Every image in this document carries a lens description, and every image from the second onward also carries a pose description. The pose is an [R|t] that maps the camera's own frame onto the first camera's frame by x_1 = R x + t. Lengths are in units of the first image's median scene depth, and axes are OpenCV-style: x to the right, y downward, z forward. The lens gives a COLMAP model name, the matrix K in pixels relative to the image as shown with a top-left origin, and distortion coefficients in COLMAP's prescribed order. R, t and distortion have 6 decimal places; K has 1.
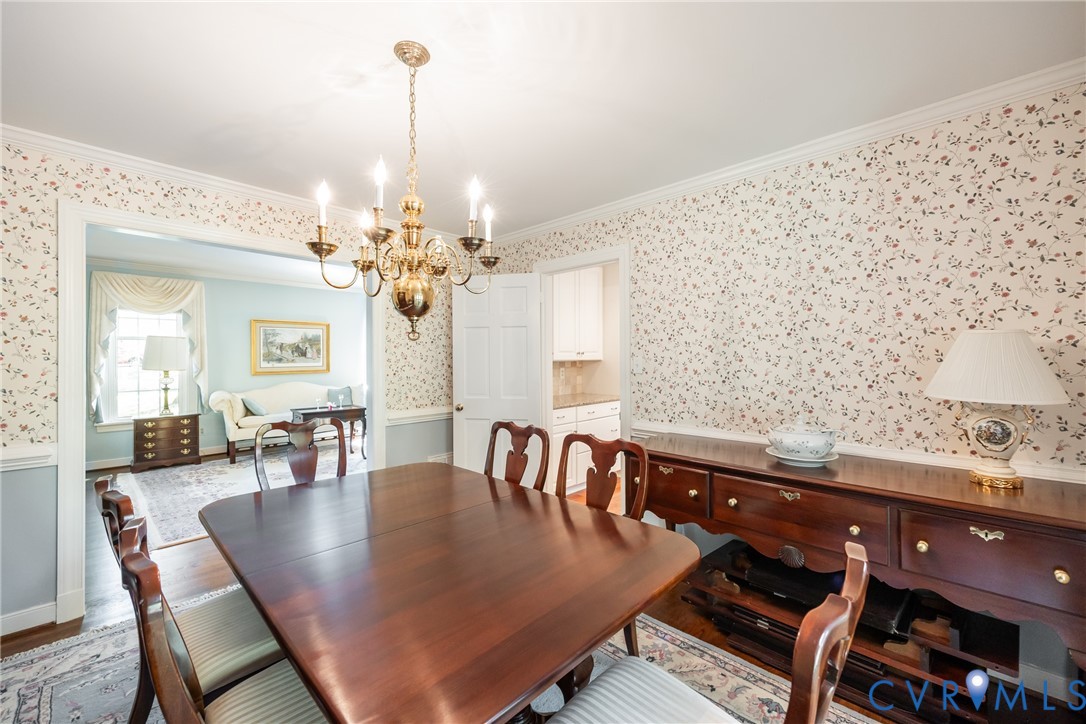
lens RADIAL K [[437.0, 0, 542.2], [0, 437.0, 356.6], [0, 0, 1]] dist [0.001191, 0.000556]
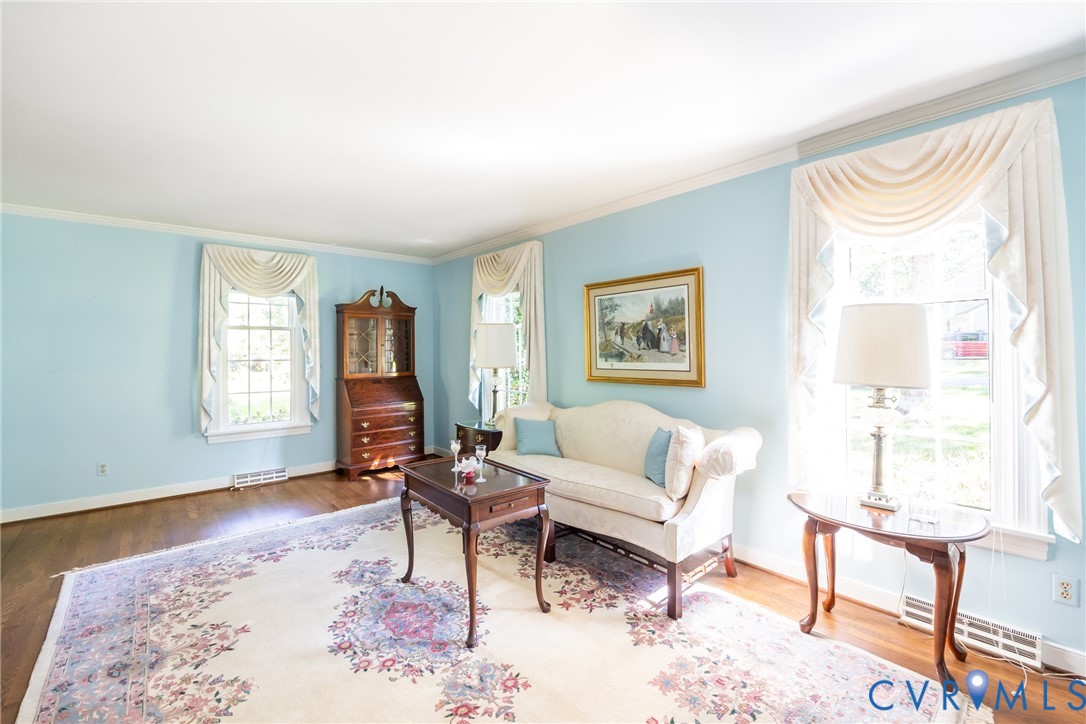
lens RADIAL K [[464.0, 0, 538.7], [0, 464.0, 349.6], [0, 0, 1]] dist [0.000598, -0.000182]
pose [[-0.090631, 0.003251, -0.995879, -0.077007], [0.005045, 0.999983, 0.002805, -0.002615], [0.995872, -0.004770, -0.090646, 1.738882]]
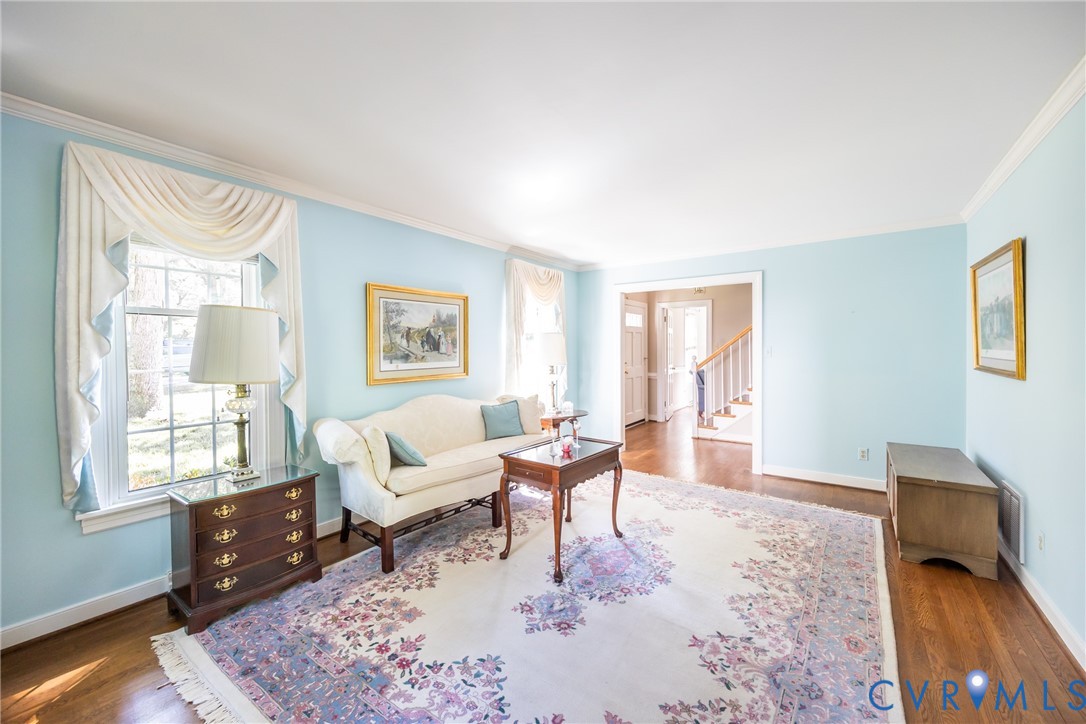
lens RADIAL K [[426.5, 0, 531.9], [0, 426.5, 356.2], [0, 0, 1]] dist [0.000731, 0.000169]
pose [[0.991557, -0.008860, 0.129370, -0.930060], [0.007193, 0.999885, 0.013351, 0.000254], [-0.129474, -0.012308, 0.991506, 0.783582]]
